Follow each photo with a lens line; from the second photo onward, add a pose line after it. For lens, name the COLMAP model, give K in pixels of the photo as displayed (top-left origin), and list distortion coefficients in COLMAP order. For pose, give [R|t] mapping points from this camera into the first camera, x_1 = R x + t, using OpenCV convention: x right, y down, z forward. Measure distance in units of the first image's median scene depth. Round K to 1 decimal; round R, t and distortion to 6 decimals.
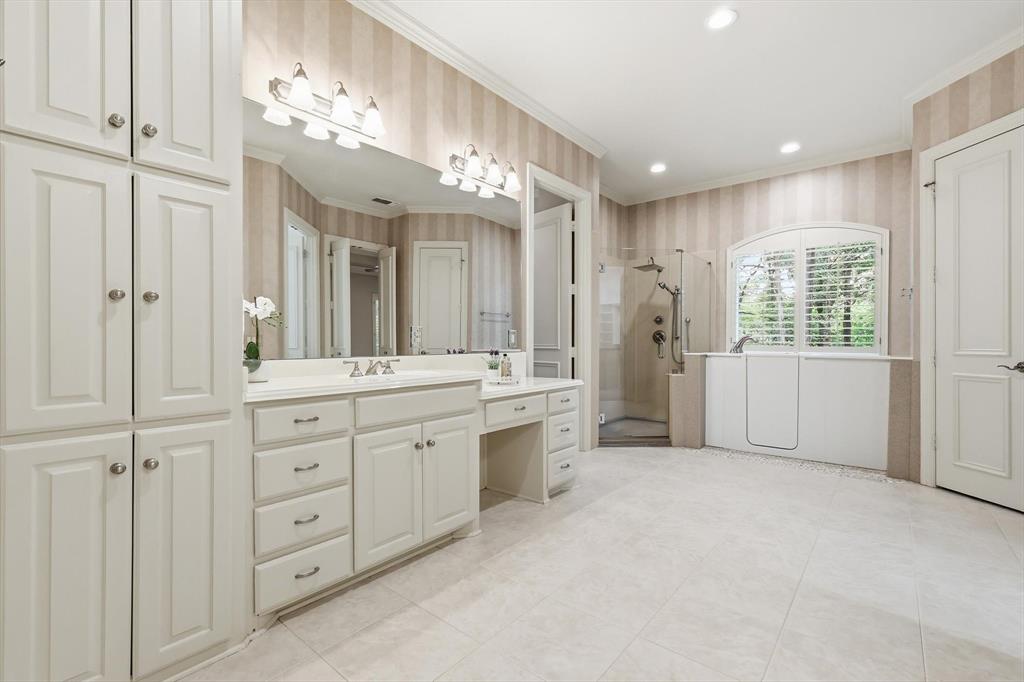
lens RADIAL K [[453.4, 0, 512.0], [0, 453.4, 341.0], [0, 0, 1]] dist [0.004504, 0.000746]
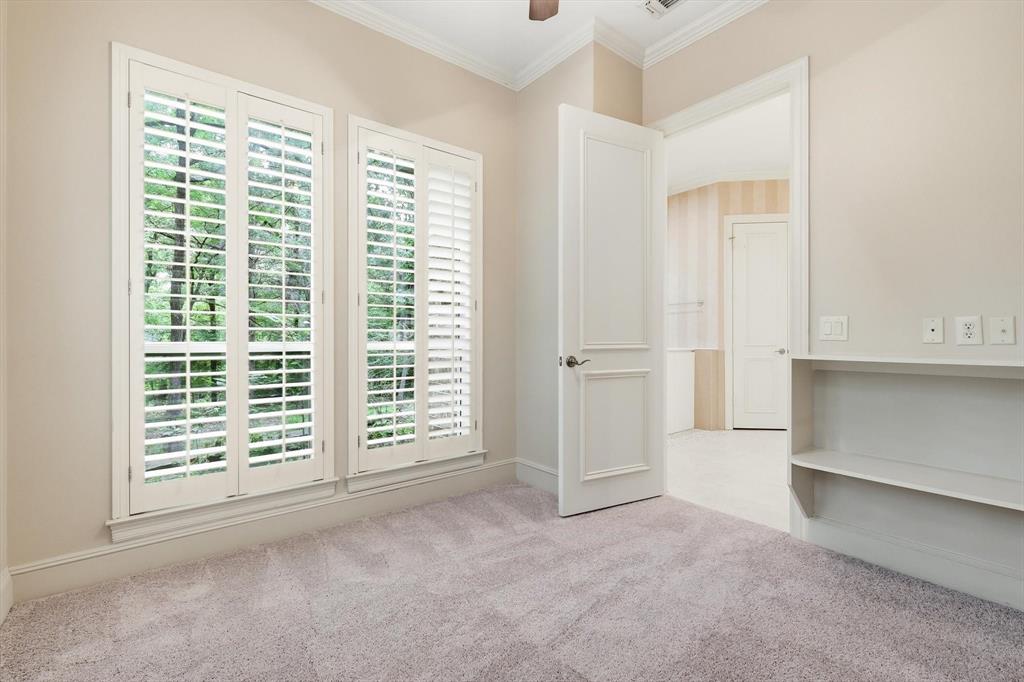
lens RADIAL K [[453.4, 0, 512.0], [0, 453.4, 341.0], [0, 0, 1]] dist [0.004504, 0.000746]
pose [[0.213185, -0.003941, 0.977004, -0.632506], [0.003912, 0.999987, 0.003180, 0.004089], [-0.977004, 0.003145, 0.213198, 1.147304]]
